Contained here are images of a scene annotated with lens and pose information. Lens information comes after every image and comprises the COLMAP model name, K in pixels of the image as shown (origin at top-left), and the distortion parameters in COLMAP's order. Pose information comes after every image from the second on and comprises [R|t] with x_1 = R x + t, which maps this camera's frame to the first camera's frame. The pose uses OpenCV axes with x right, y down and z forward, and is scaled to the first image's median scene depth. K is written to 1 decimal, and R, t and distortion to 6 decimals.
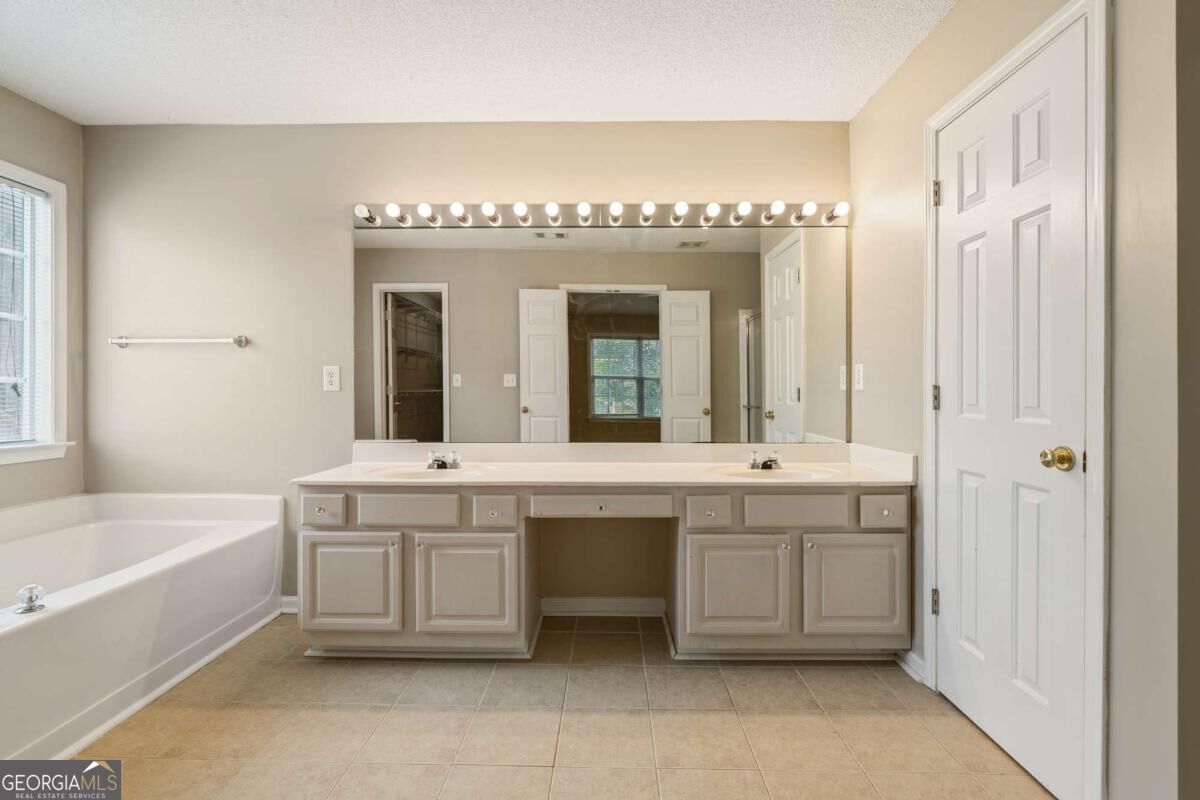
lens RADIAL K [[529.2, 0, 597.8], [0, 529.2, 395.2], [0, 0, 1]] dist [-0.003491, 0.000144]
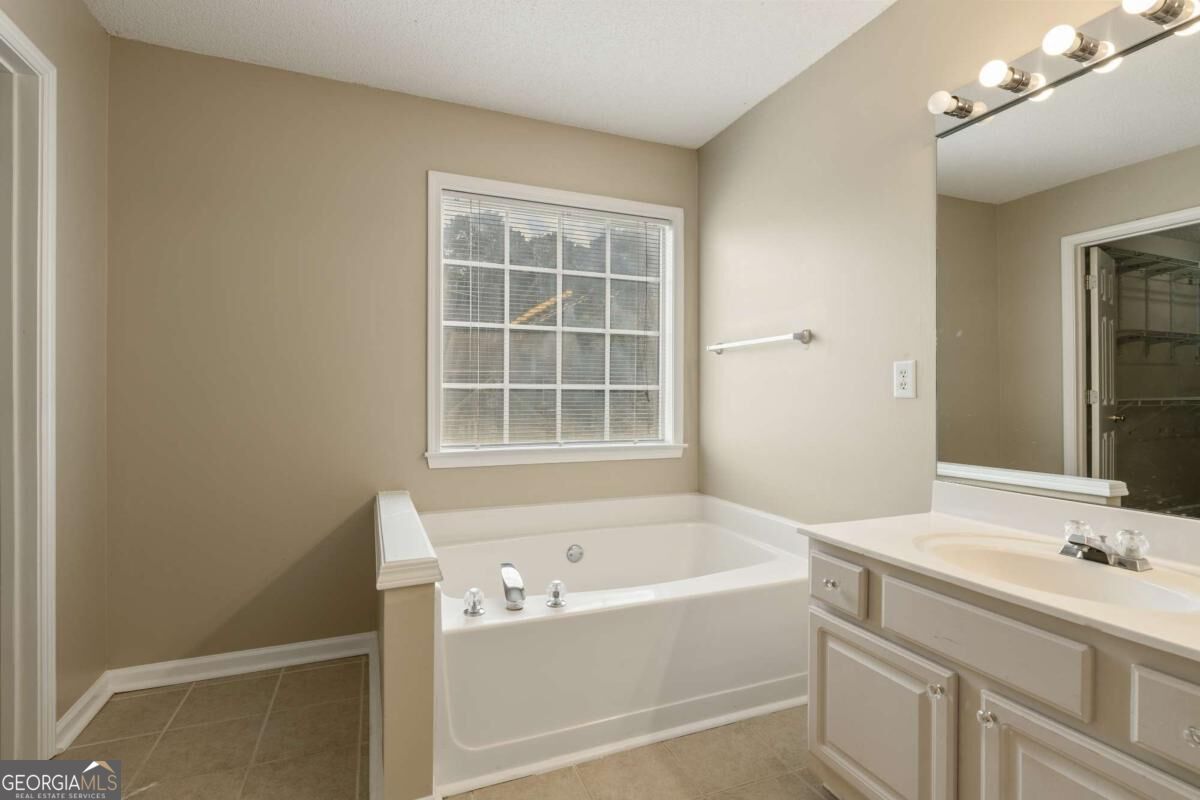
lens RADIAL K [[559.8, 0, 596.3], [0, 559.8, 399.1], [0, 0, 1]] dist [-0.003379, -0.000271]
pose [[0.392338, 0.005484, -0.919805, -0.010931], [-0.010889, 0.999940, 0.001317, -0.004215], [0.919757, 0.009499, 0.392374, 0.463993]]
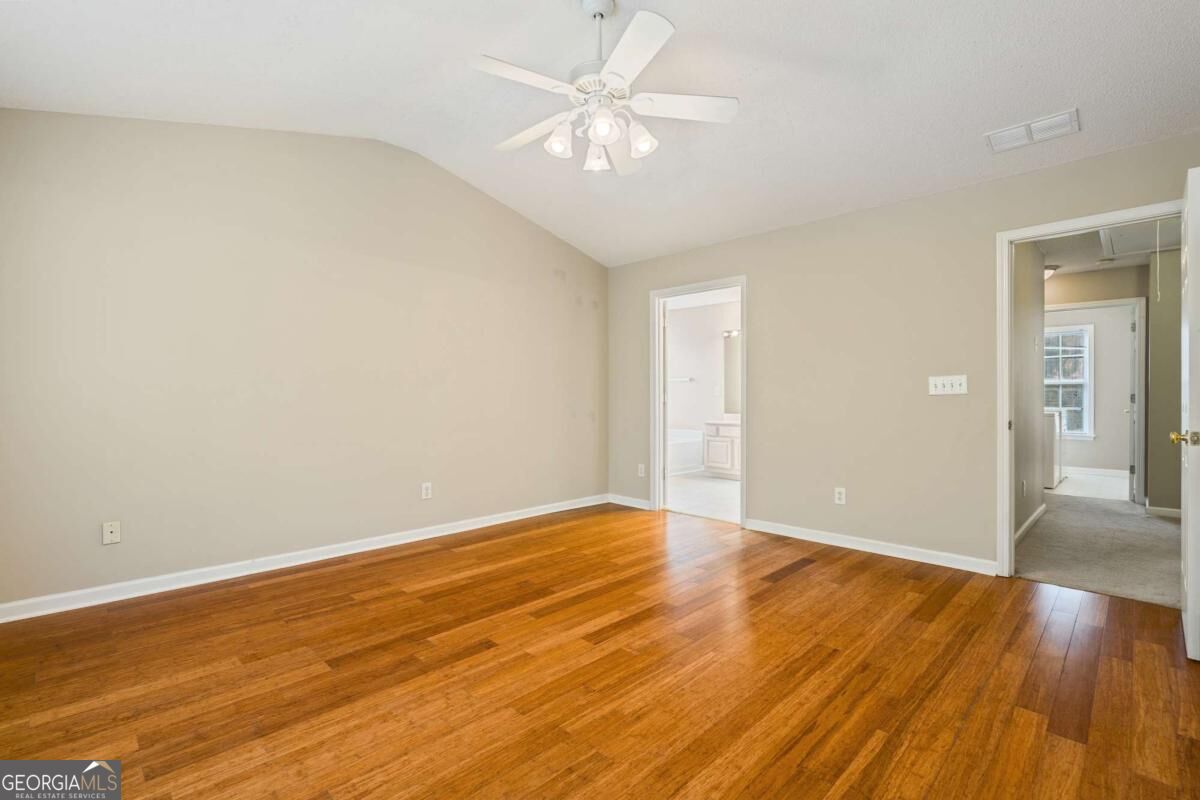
lens RADIAL K [[541.9, 0, 596.8], [0, 541.9, 400.0], [0, 0, 1]] dist [-0.003190, 0.000783]
pose [[0.714517, 0.005745, -0.699594, 1.377099], [-0.005431, 0.999982, 0.002665, 0.012394], [0.699597, 0.001895, 0.714535, -1.979006]]
